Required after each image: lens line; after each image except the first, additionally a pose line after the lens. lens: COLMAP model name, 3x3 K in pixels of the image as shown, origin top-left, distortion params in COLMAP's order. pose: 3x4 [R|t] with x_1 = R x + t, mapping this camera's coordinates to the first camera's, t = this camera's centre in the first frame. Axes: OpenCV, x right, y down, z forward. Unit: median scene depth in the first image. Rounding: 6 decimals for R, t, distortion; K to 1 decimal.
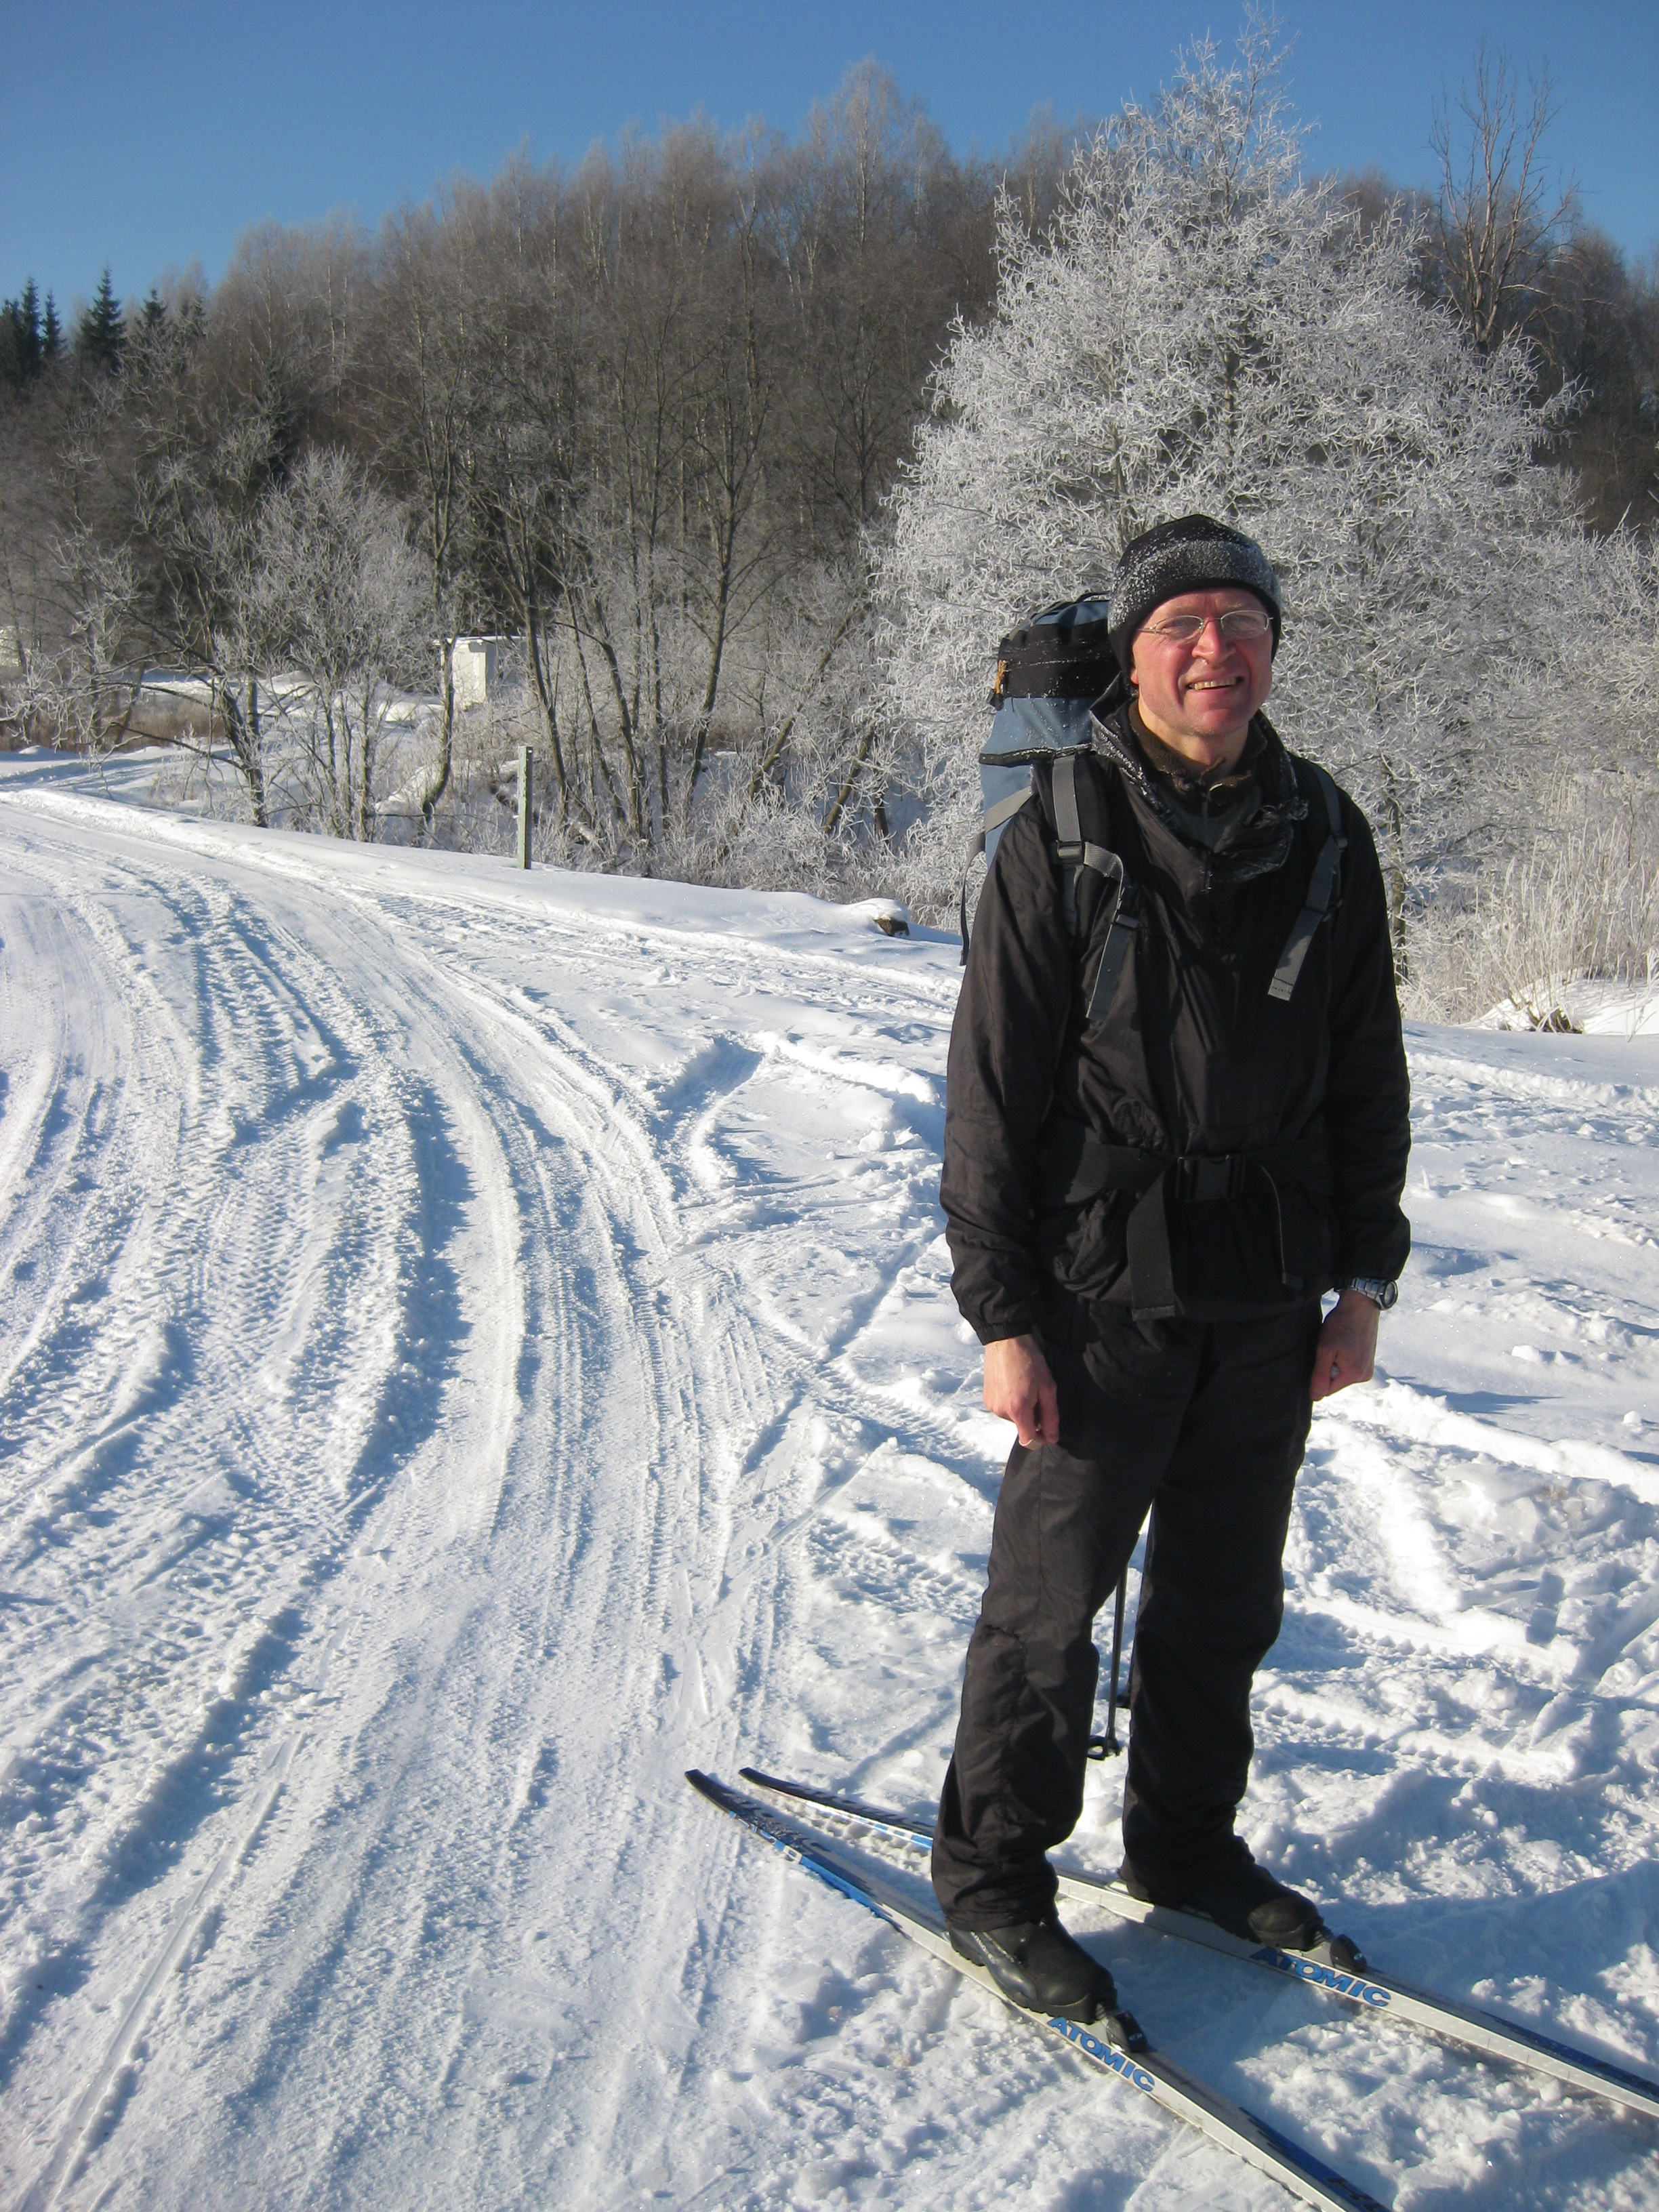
lens RADIAL K [[2437.1, 0, 856.0], [0, 2437.1, 1094.5], [0, 0, 1]] dist [-0.178639, 0.140431]
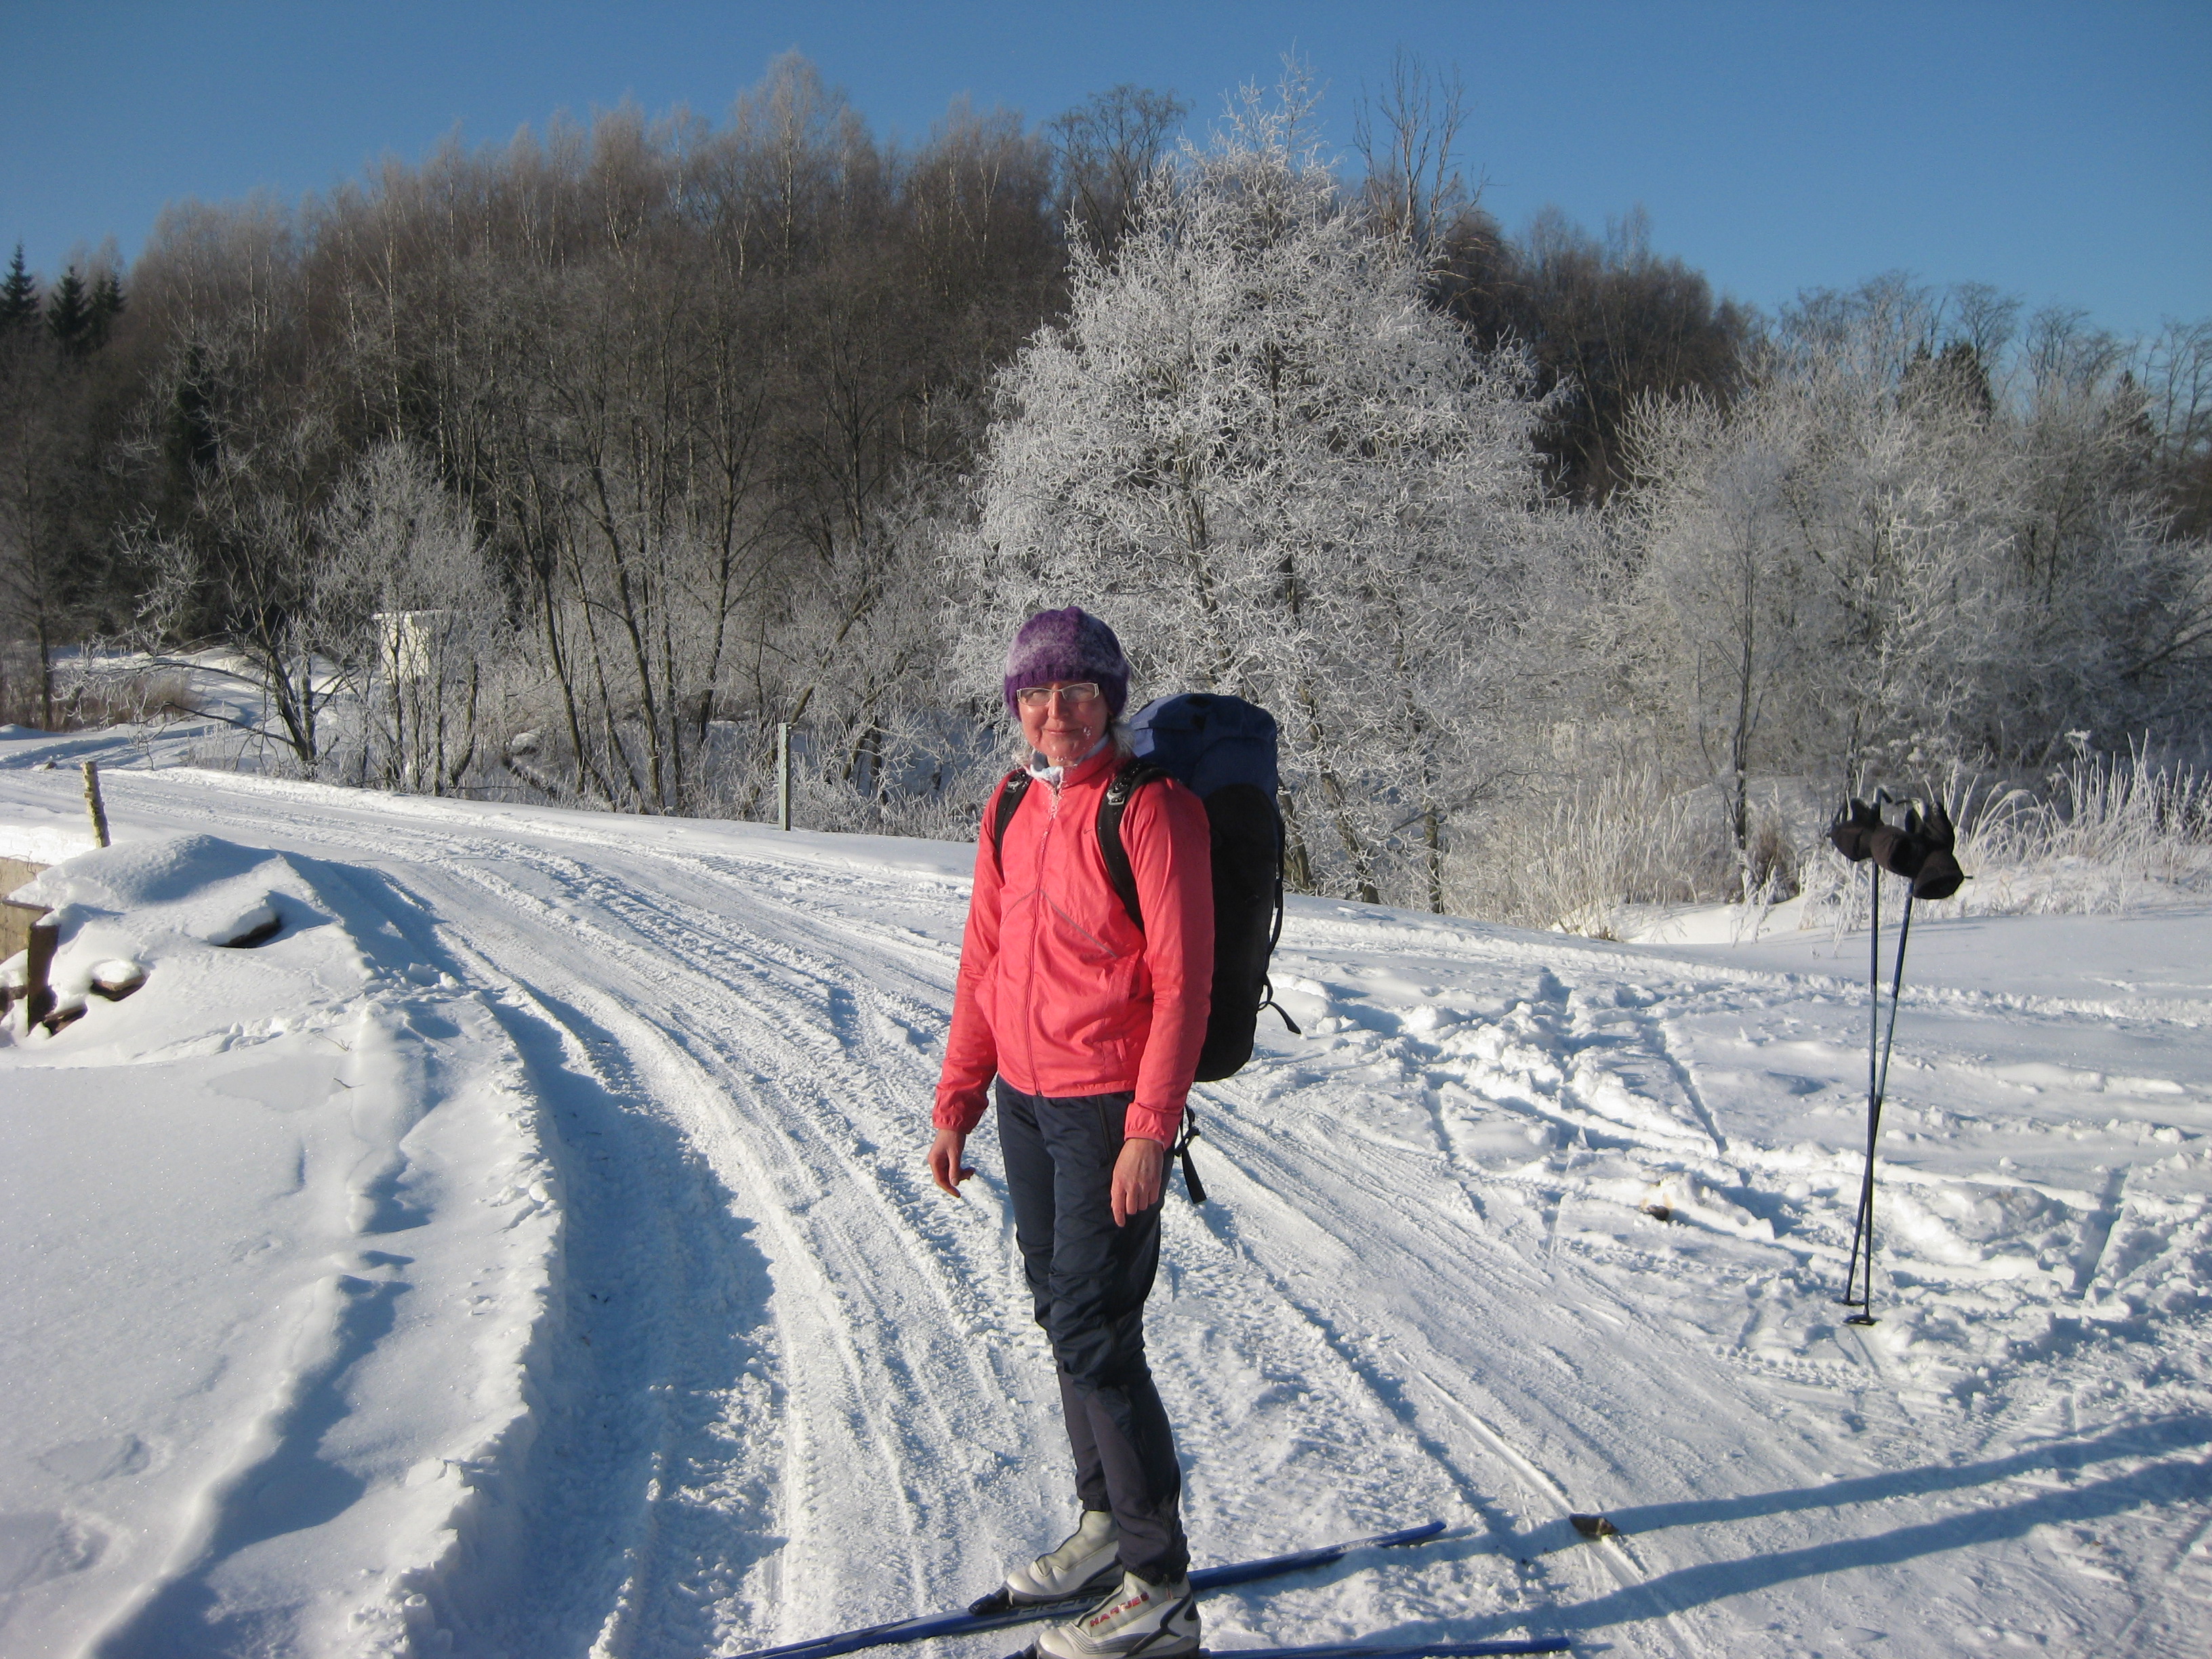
lens RADIAL K [[2438.4, 0, 1099.5], [0, 2438.4, 785.9], [0, 0, 1]] dist [-0.182748, 0.149087]
pose [[0.989244, -0.023528, 0.144371, -0.097187], [0.039296, 0.993444, -0.107358, 0.008579], [-0.140899, 0.111876, 0.983683, -0.088595]]
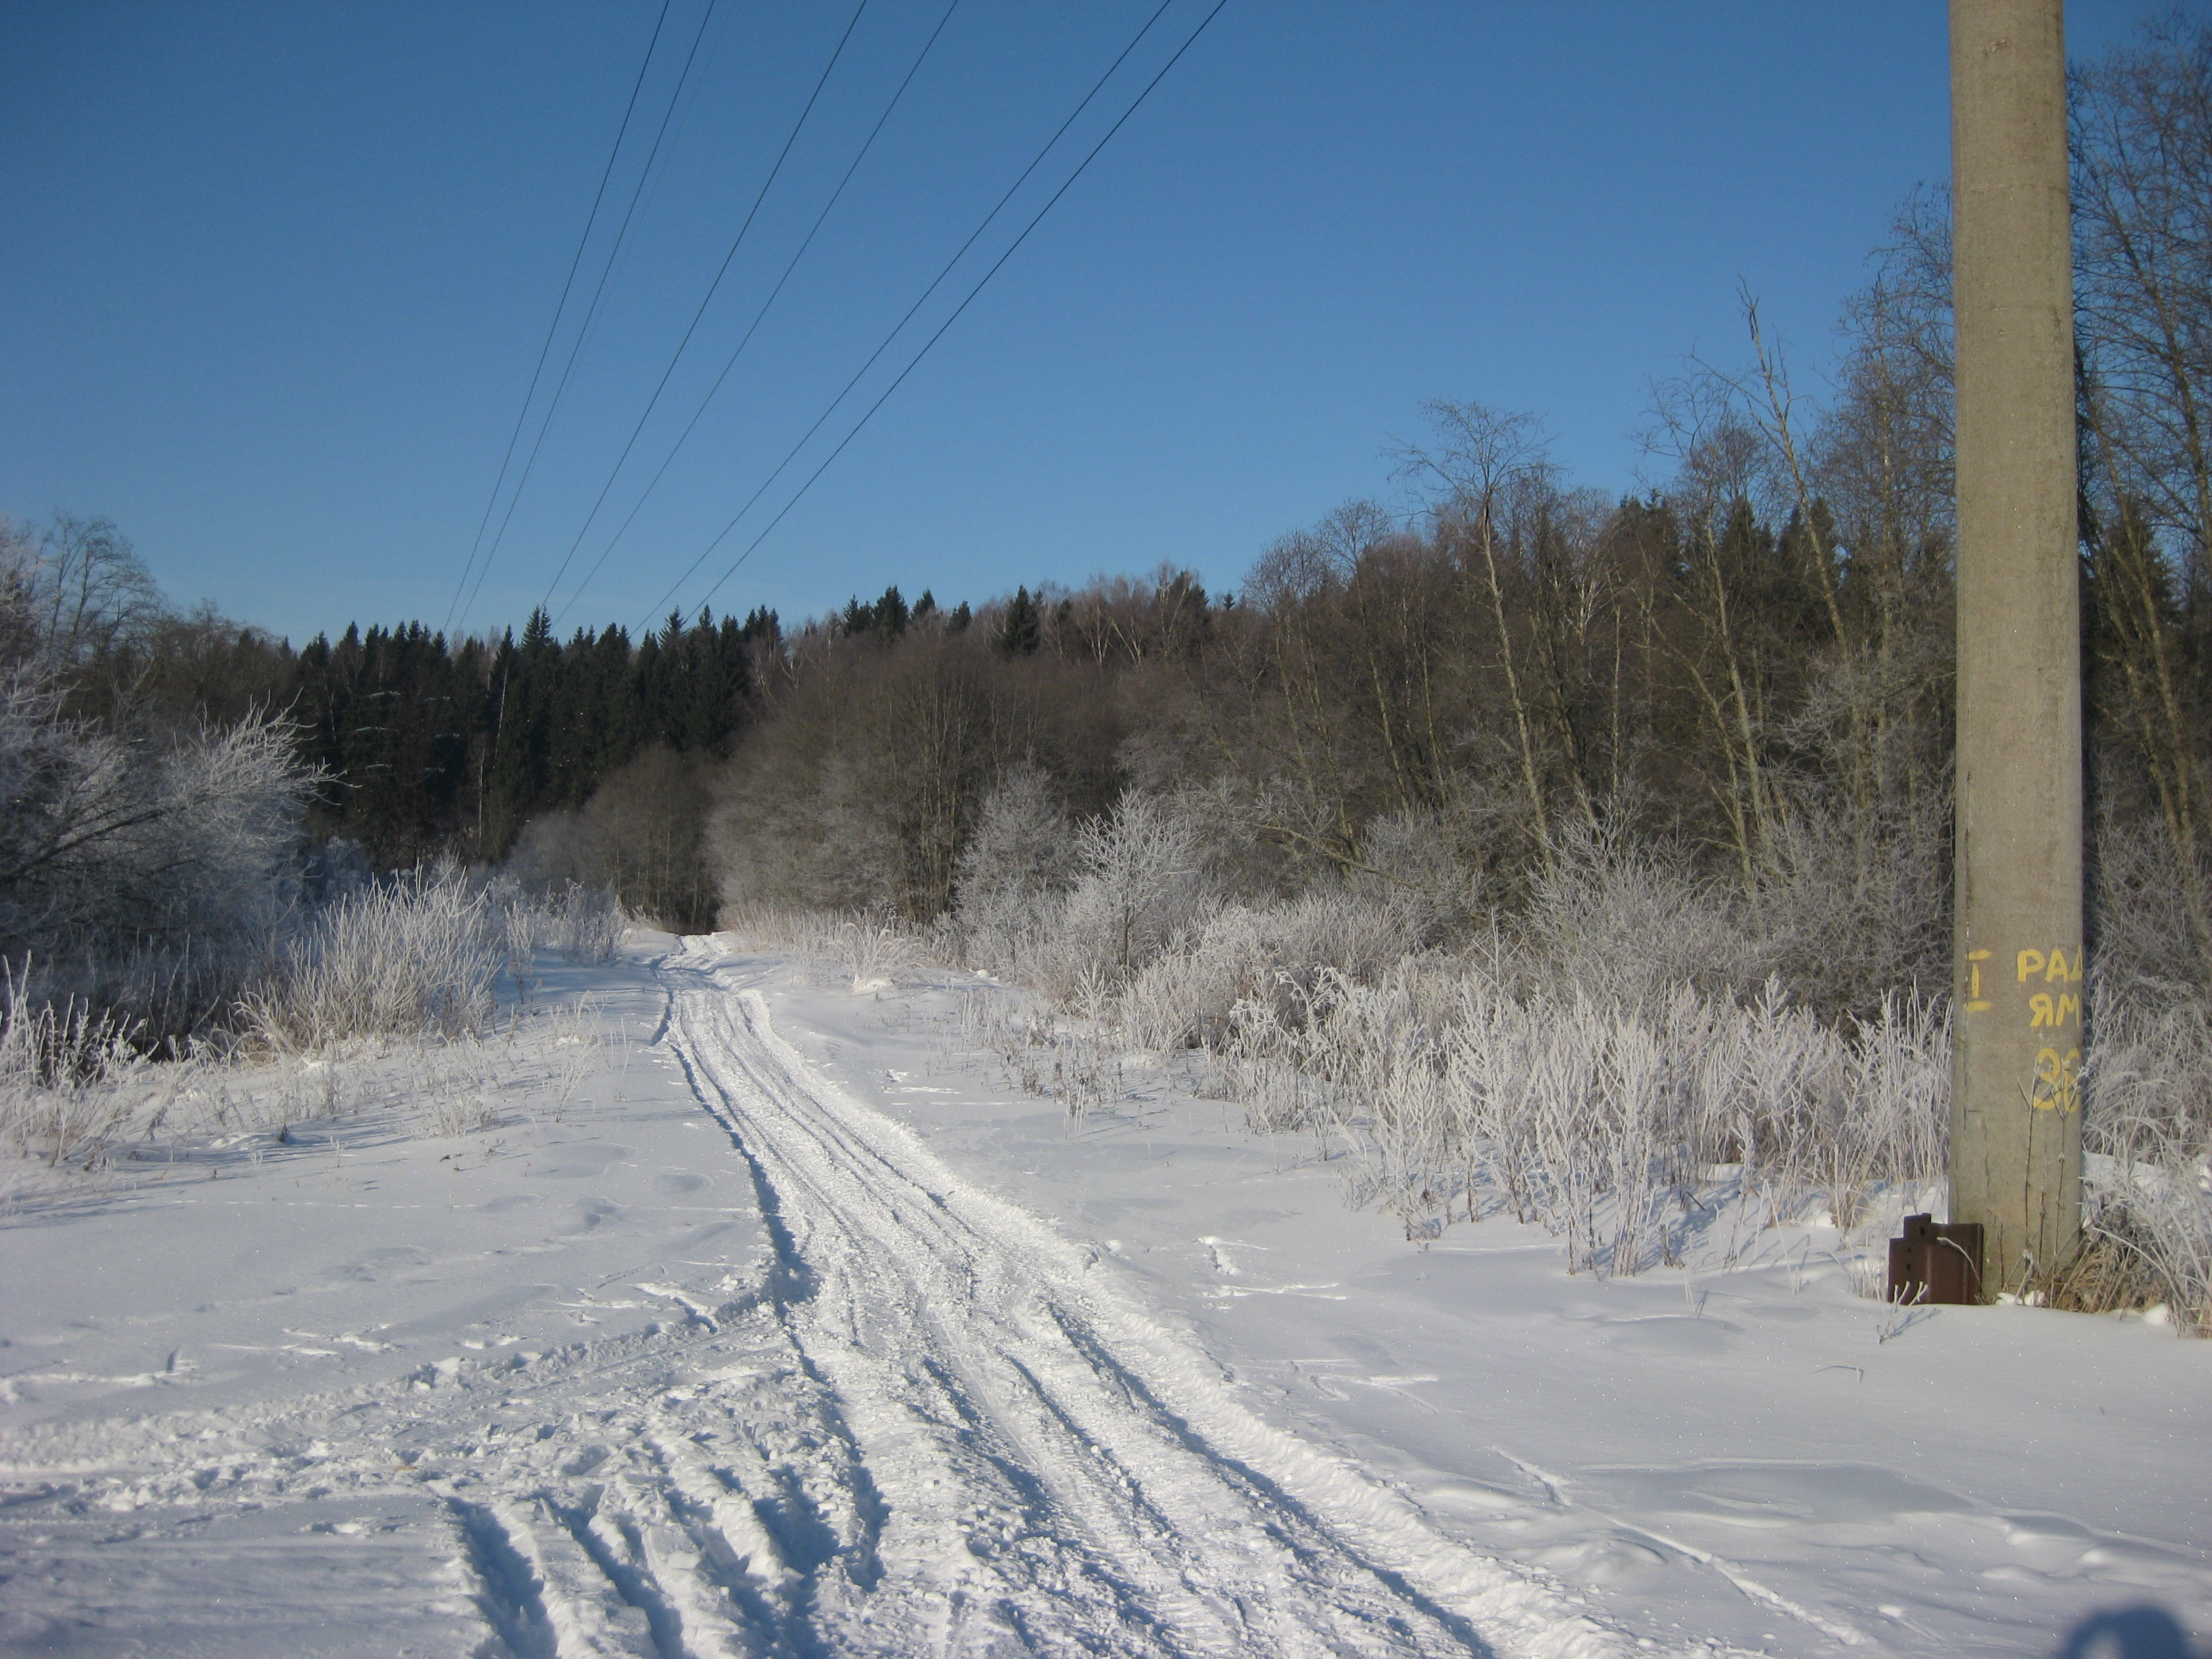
lens RADIAL K [[2438.4, 0, 1099.5], [0, 2438.4, 785.9], [0, 0, 1]] dist [-0.182748, 0.149087]
pose [[0.547221, 0.047506, 0.835639, 0.031826], [0.109203, 0.985801, -0.127555, -0.021644], [-0.829834, 0.161055, 0.534263, 0.120732]]
